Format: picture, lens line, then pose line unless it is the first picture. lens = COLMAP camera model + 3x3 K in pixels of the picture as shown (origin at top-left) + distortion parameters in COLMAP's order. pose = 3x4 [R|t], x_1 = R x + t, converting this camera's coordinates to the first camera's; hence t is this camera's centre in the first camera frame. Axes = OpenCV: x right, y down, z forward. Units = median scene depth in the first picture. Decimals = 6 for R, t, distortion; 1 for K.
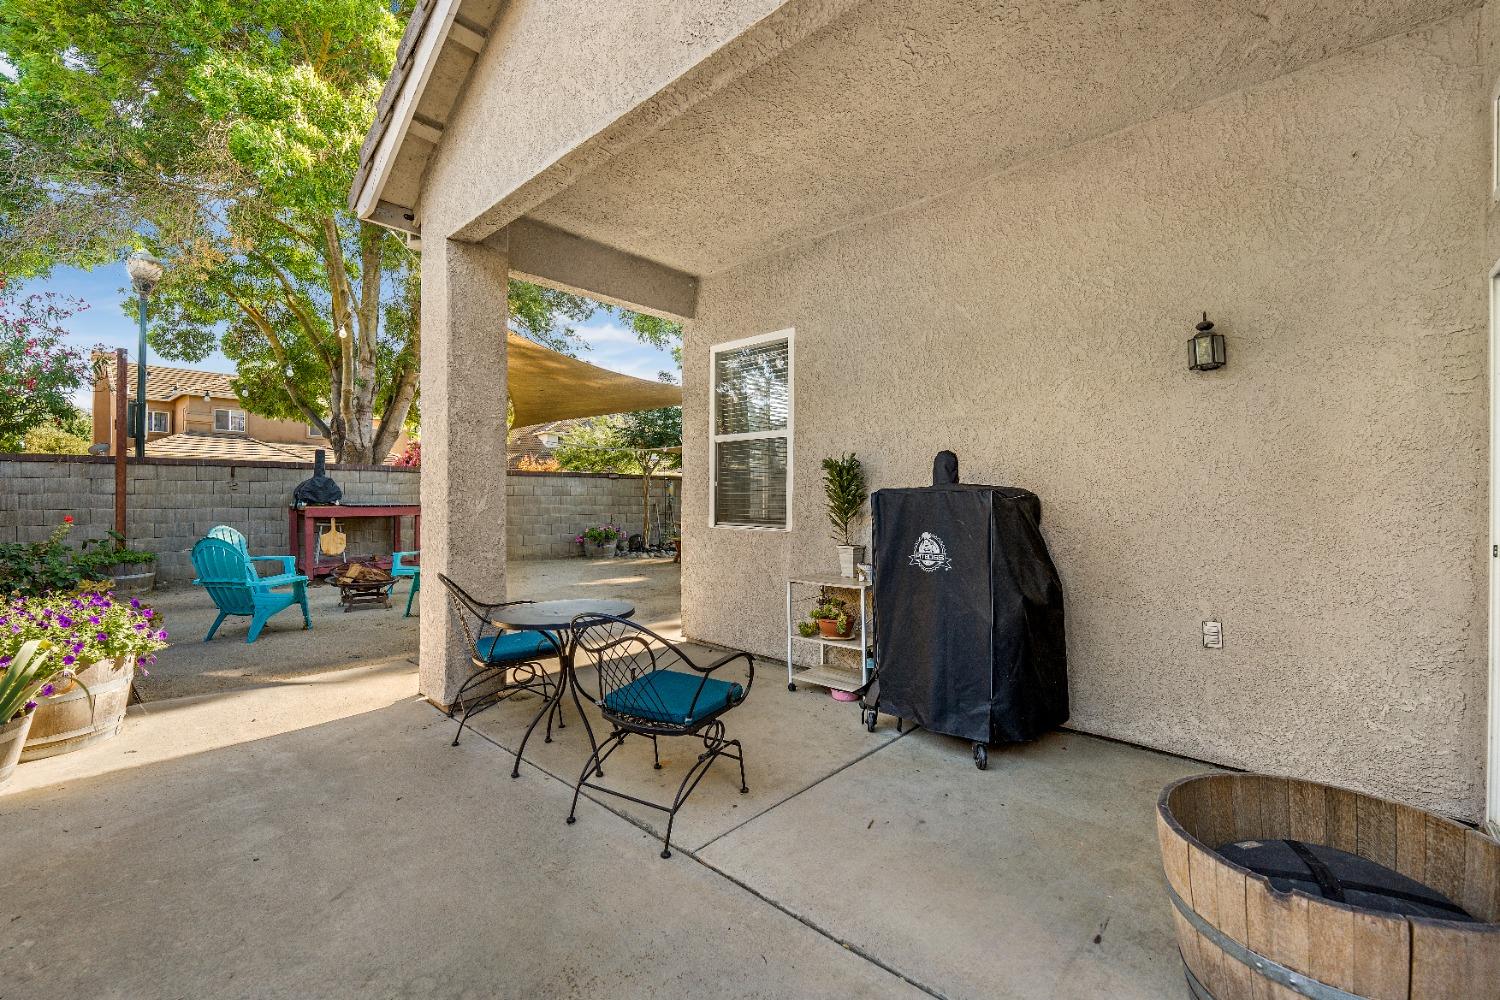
lens RADIAL K [[619.9, 0, 749.1], [0, 619.9, 503.4], [0, 0, 1]] dist [-0.004580, -0.000389]
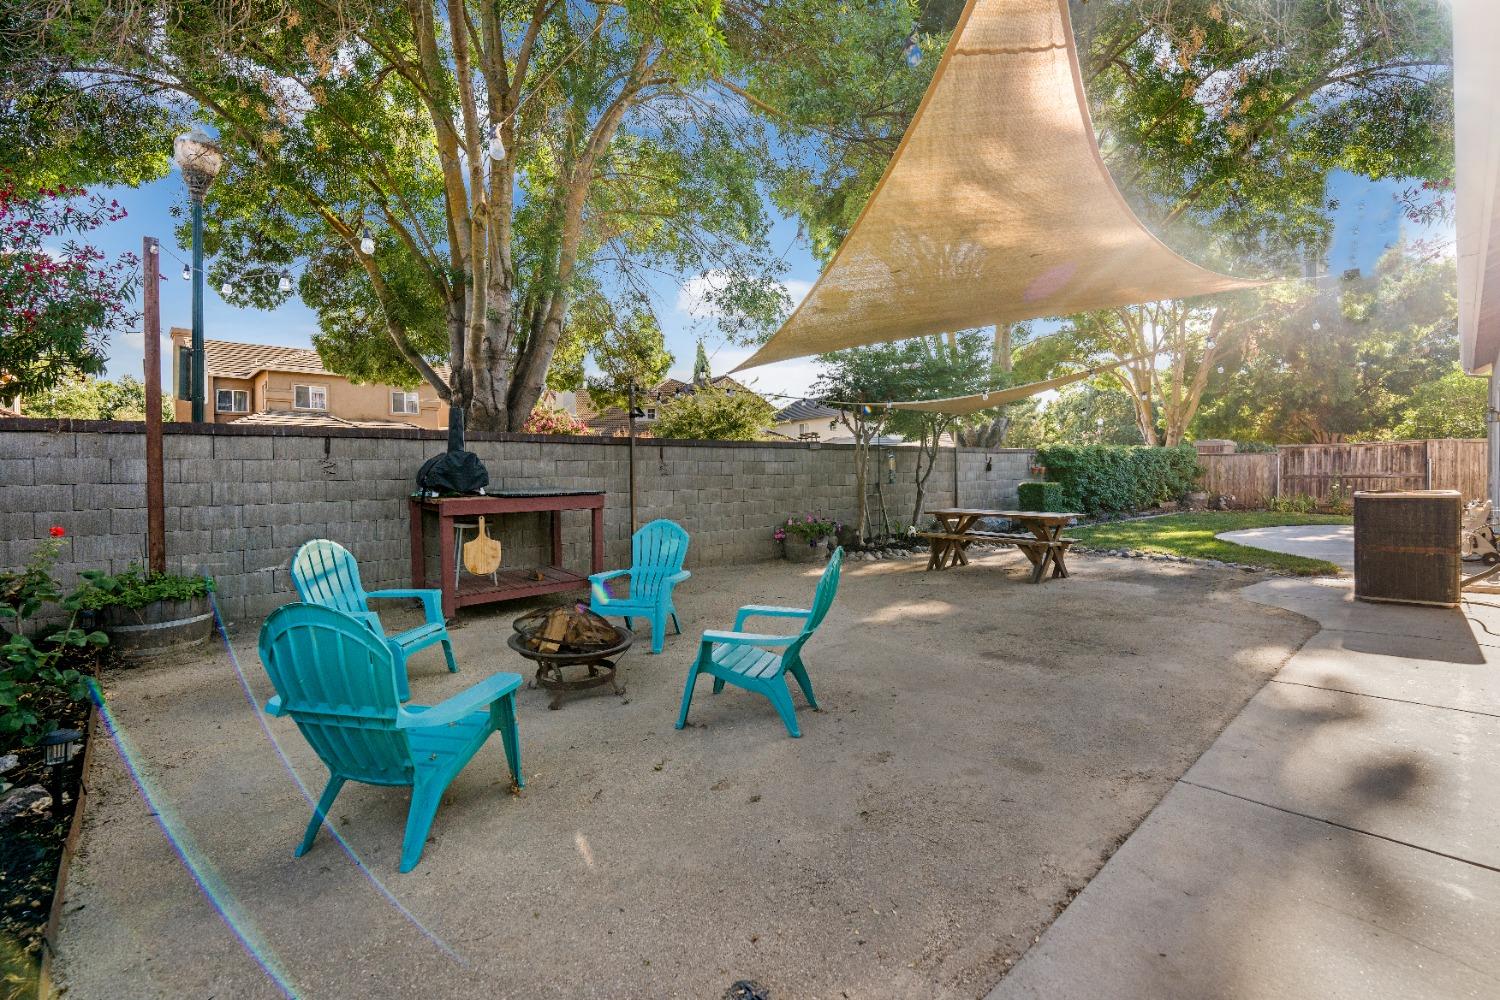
lens RADIAL K [[619.9, 0, 750.7], [0, 619.9, 484.4], [0, 0, 1]] dist [-0.004580, -0.000389]
pose [[0.997365, -0.013056, -0.071356, -0.305986], [0.013694, 0.999870, 0.008455, -0.008552], [0.071237, -0.009410, 0.997415, 0.339154]]
